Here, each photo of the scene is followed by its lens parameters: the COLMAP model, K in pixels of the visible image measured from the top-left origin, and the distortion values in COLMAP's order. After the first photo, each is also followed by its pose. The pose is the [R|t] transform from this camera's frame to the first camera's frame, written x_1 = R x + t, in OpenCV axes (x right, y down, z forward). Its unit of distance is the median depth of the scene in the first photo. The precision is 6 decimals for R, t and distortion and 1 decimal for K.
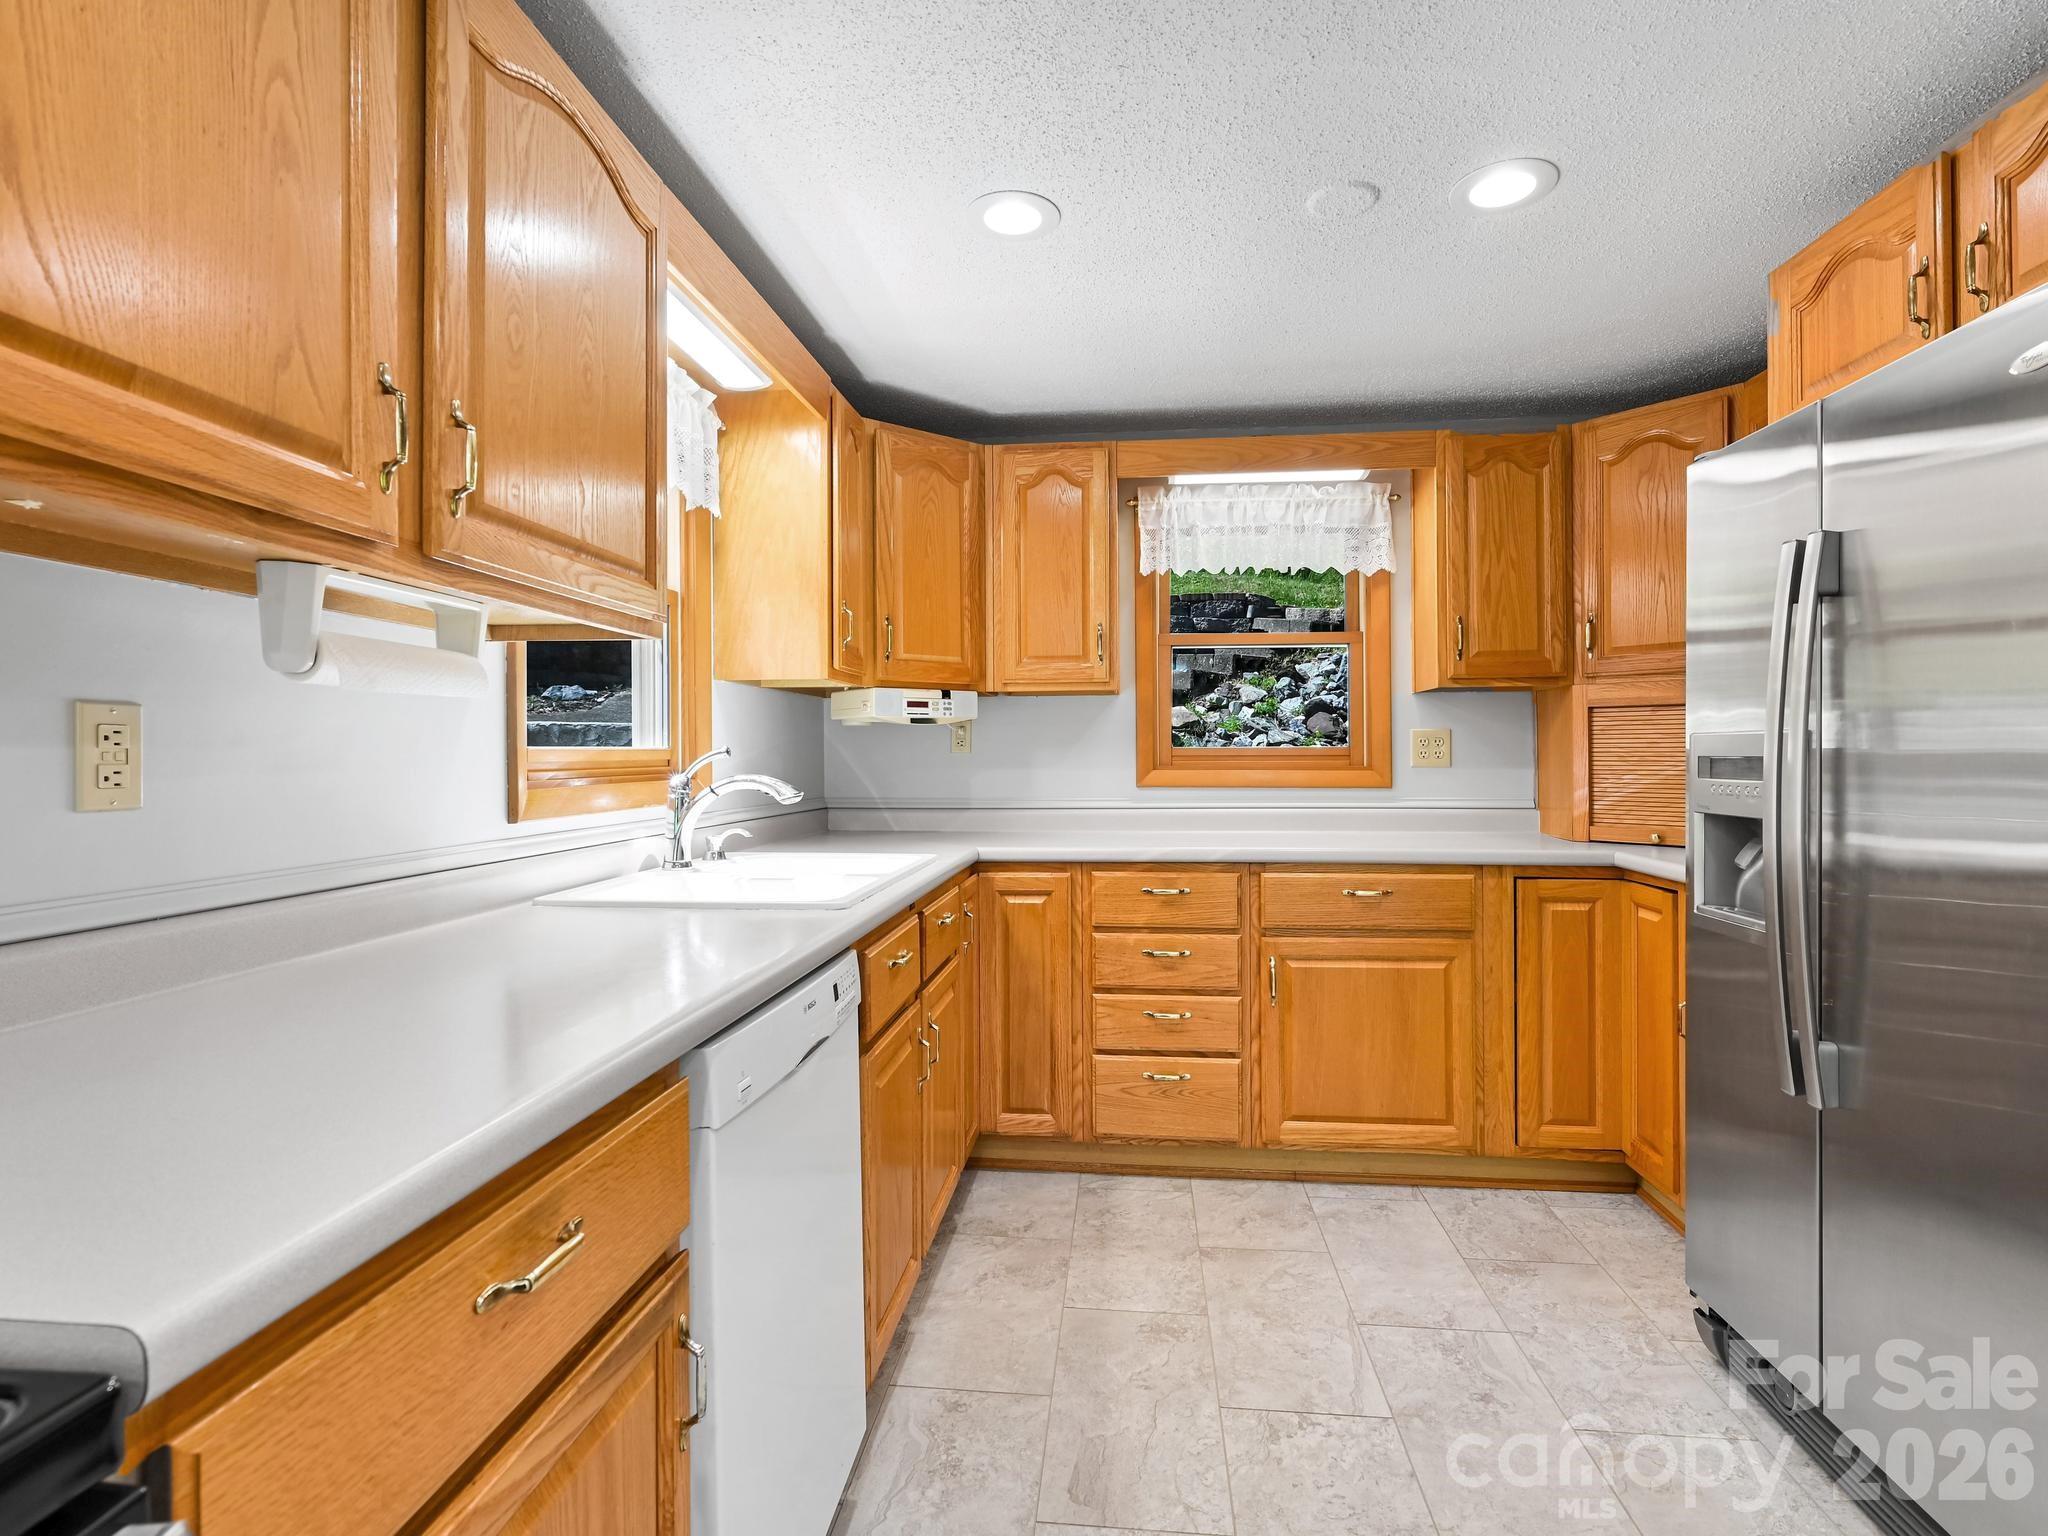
lens RADIAL K [[1016.5, 0, 1024.0], [0, 1016.5, 768.0], [0, 0, 1]] dist [-0.012251, 0.000149]
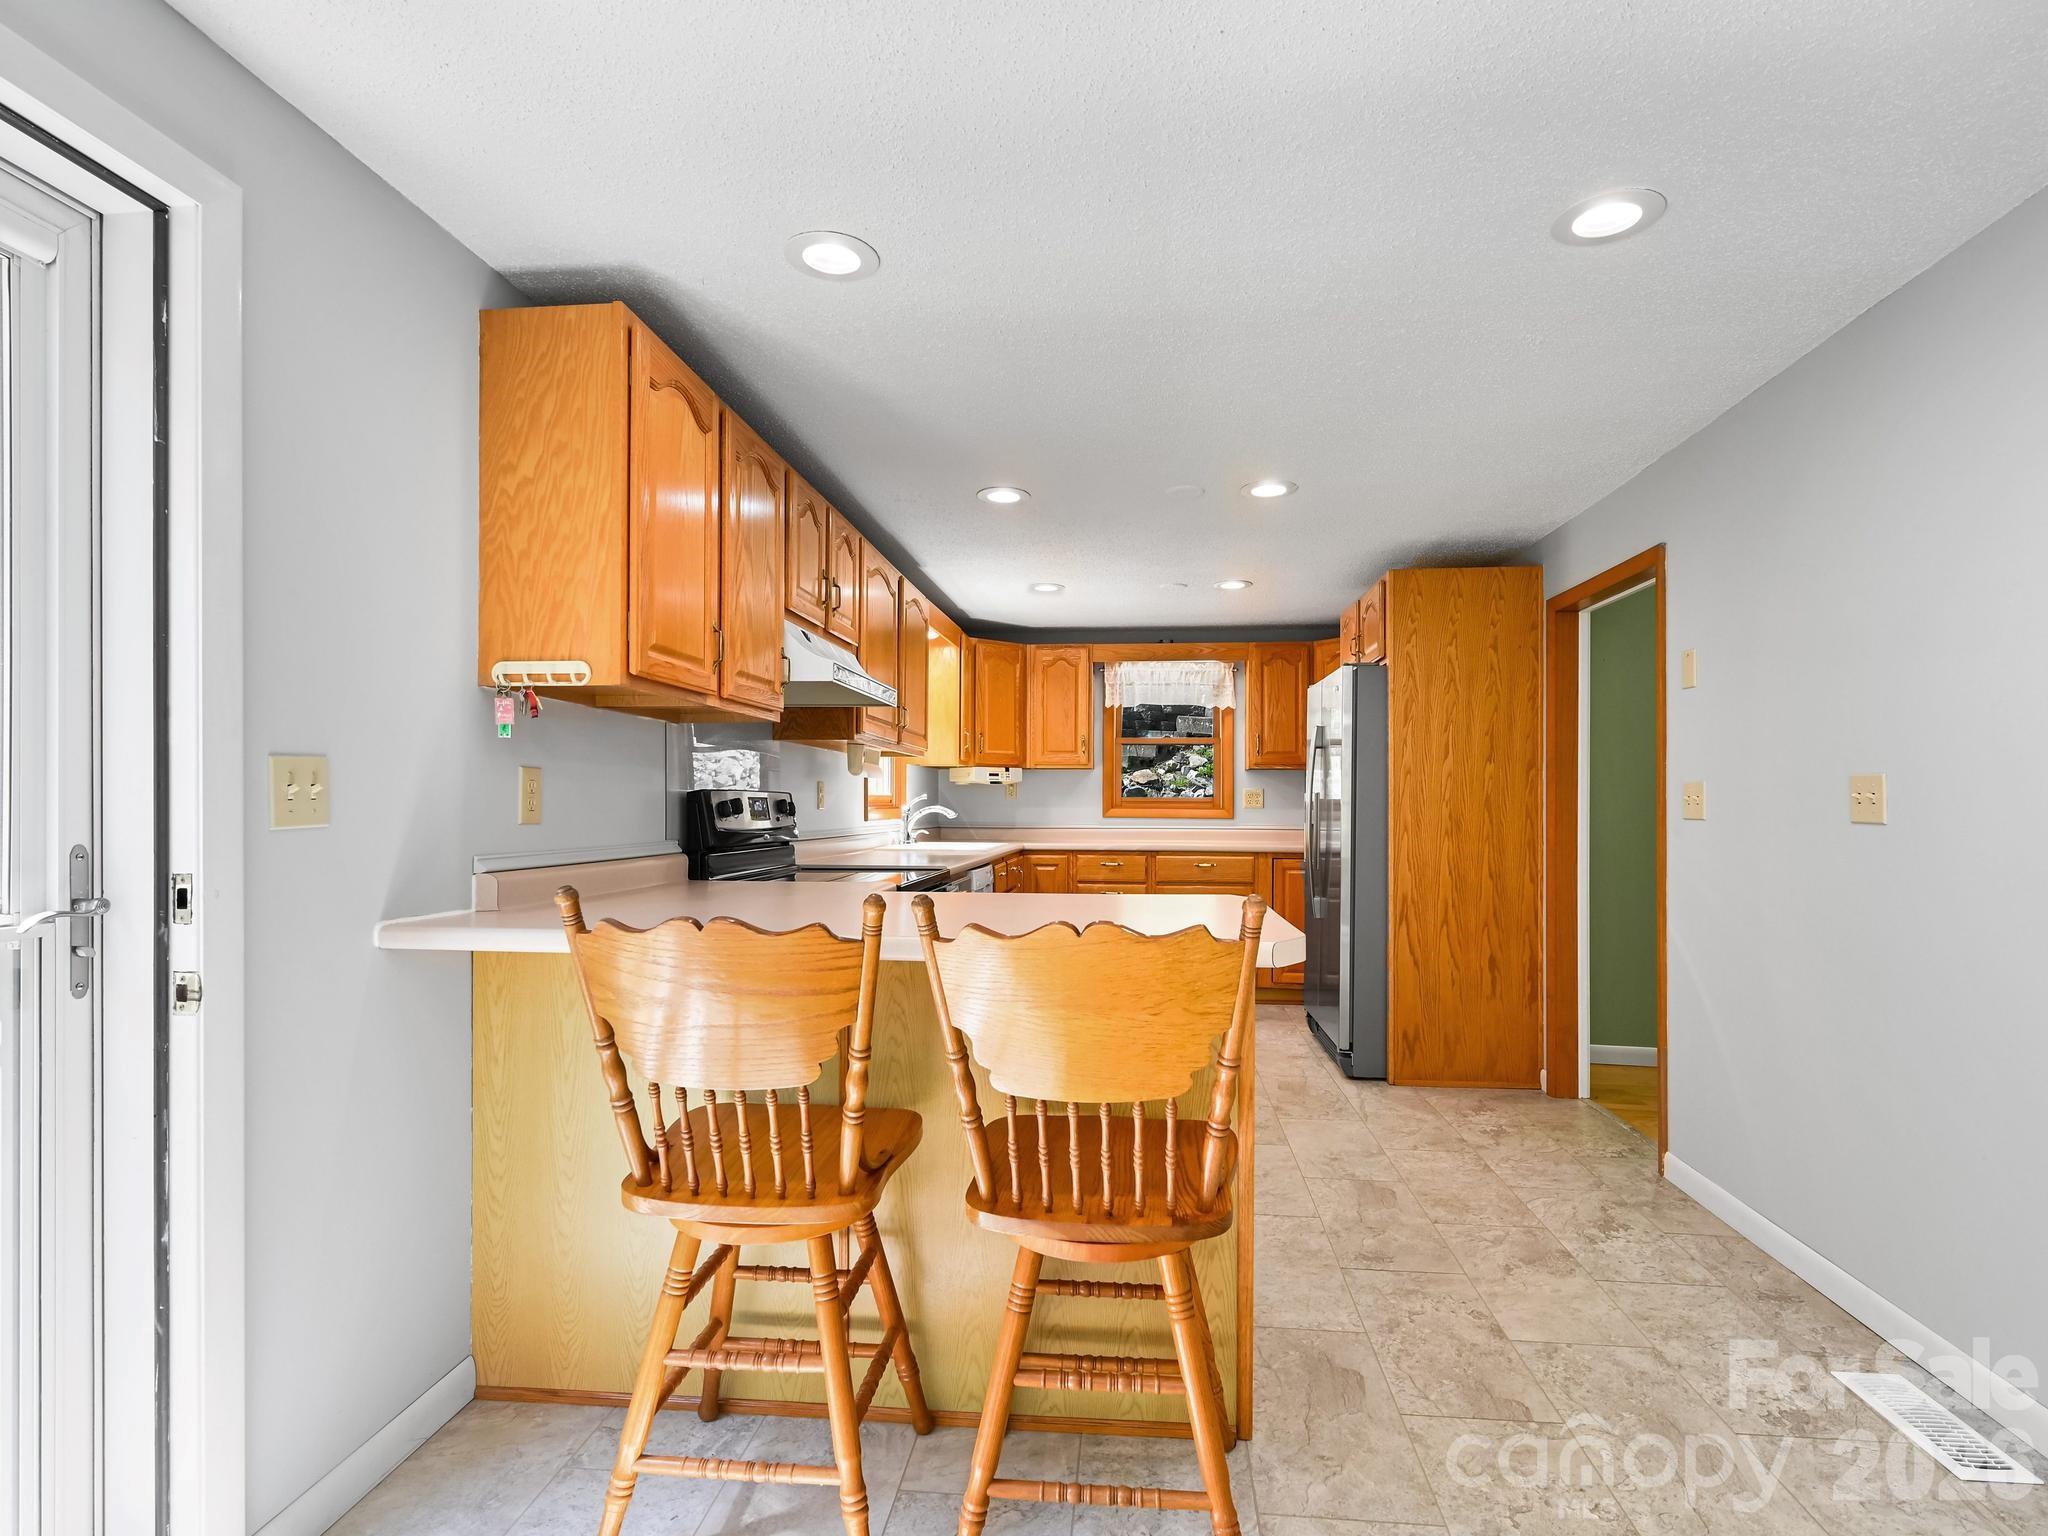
lens RADIAL K [[1041.5, 0, 1037.1], [0, 1041.5, 804.4], [0, 0, 1]] dist [-0.000692, -0.000183]
pose [[0.999931, 0.008974, 0.007532, -0.031235], [-0.008871, 0.999868, -0.013588, 0.024280], [-0.007653, 0.013520, 0.999879, -1.056961]]
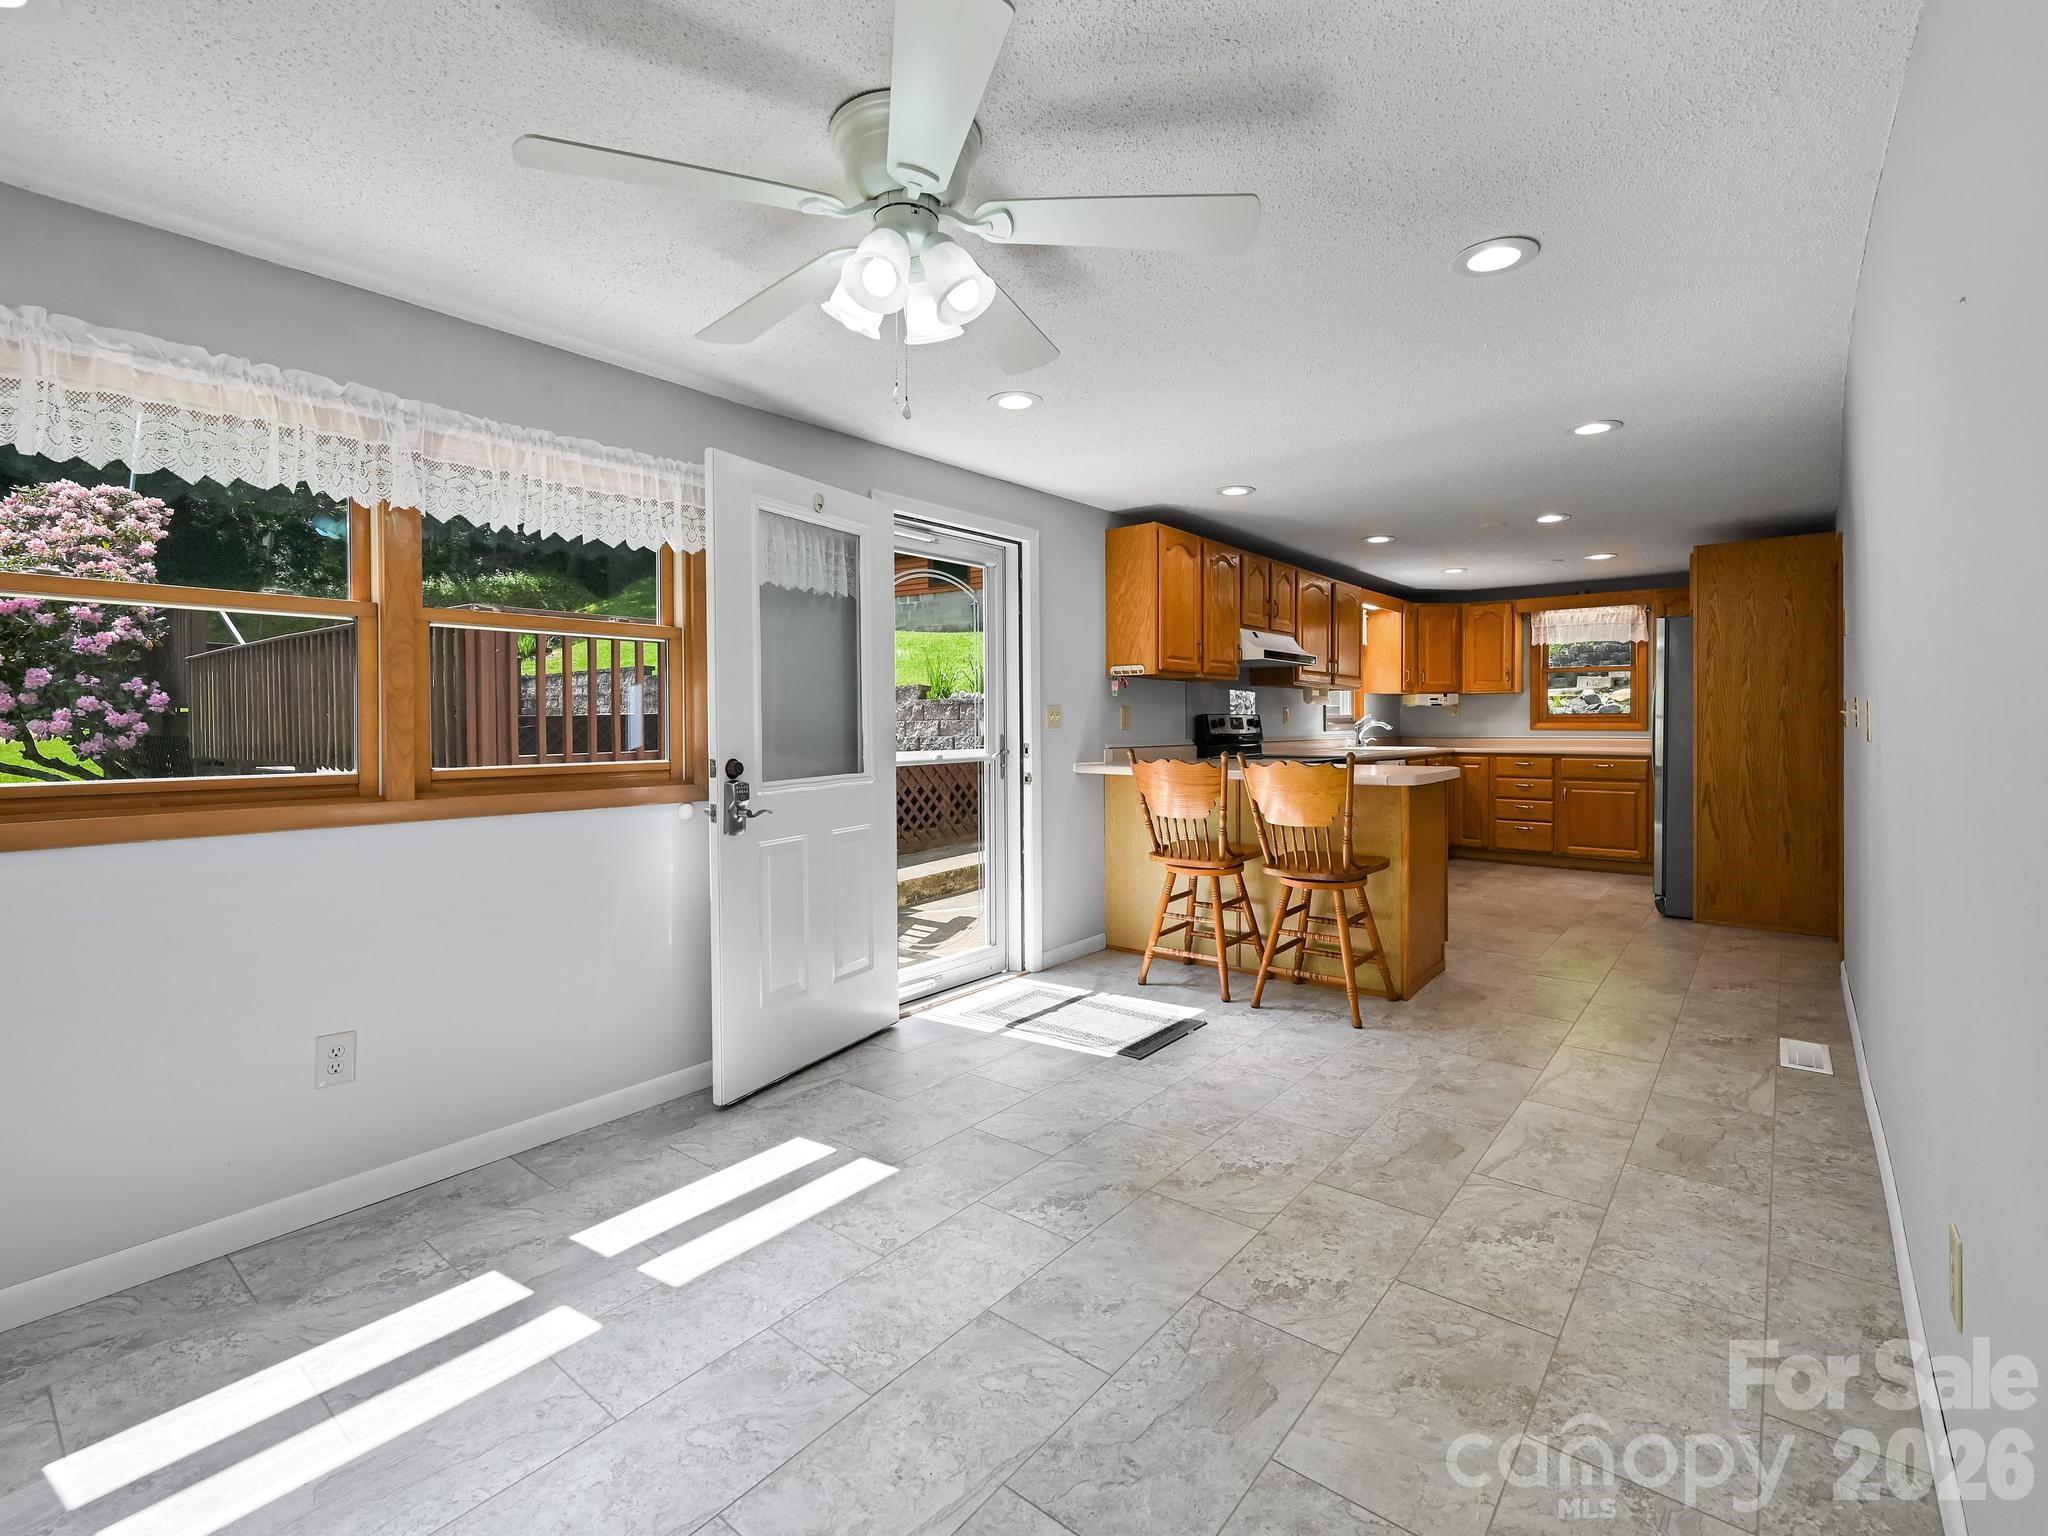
lens RADIAL K [[922.7, 0, 1028.0], [0, 922.7, 737.1], [0, 0, 1]] dist [-0.004919, 0.000120]
pose [[0.837296, 0.011237, -0.546634, 0.348235], [-0.008224, 0.999935, 0.007958, 0.032825], [0.546688, -0.002168, 0.837334, -1.746528]]
